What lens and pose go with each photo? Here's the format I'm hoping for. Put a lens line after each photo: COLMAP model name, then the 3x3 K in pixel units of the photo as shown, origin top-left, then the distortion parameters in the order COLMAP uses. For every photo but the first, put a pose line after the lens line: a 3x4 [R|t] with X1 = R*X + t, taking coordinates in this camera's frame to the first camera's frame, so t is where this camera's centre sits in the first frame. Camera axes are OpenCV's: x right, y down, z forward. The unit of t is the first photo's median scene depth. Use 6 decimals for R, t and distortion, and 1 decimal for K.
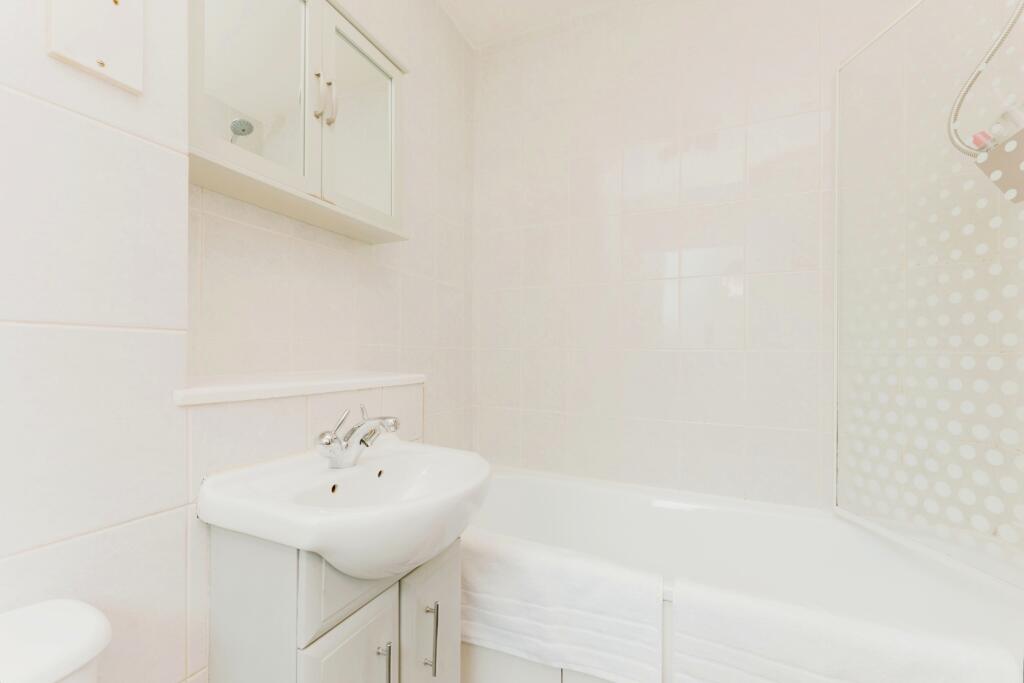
lens RADIAL K [[417.9, 0, 510.1], [0, 417.9, 347.5], [0, 0, 1]] dist [0.000986, 0.001546]
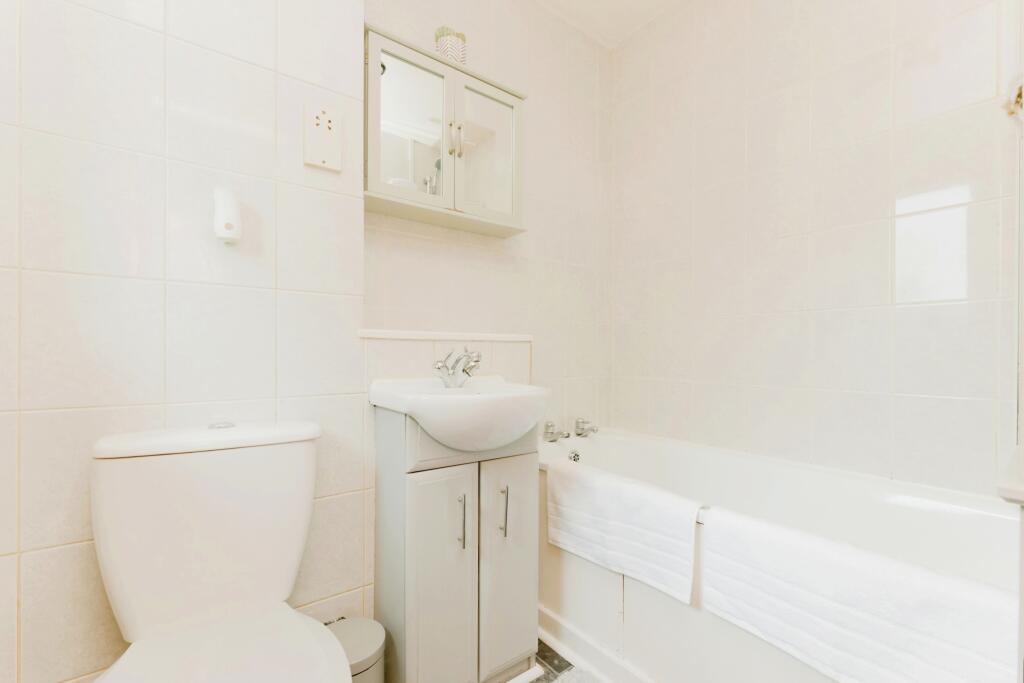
lens RADIAL K [[434.2, 0, 513.3], [0, 434.2, 344.6], [0, 0, 1]] dist [-0.003588, -0.000537]
pose [[0.881876, -0.014159, -0.471268, 0.436929], [0.011517, 0.999898, -0.008490, 0.124561], [0.471340, 0.002059, 0.881949, -0.220422]]
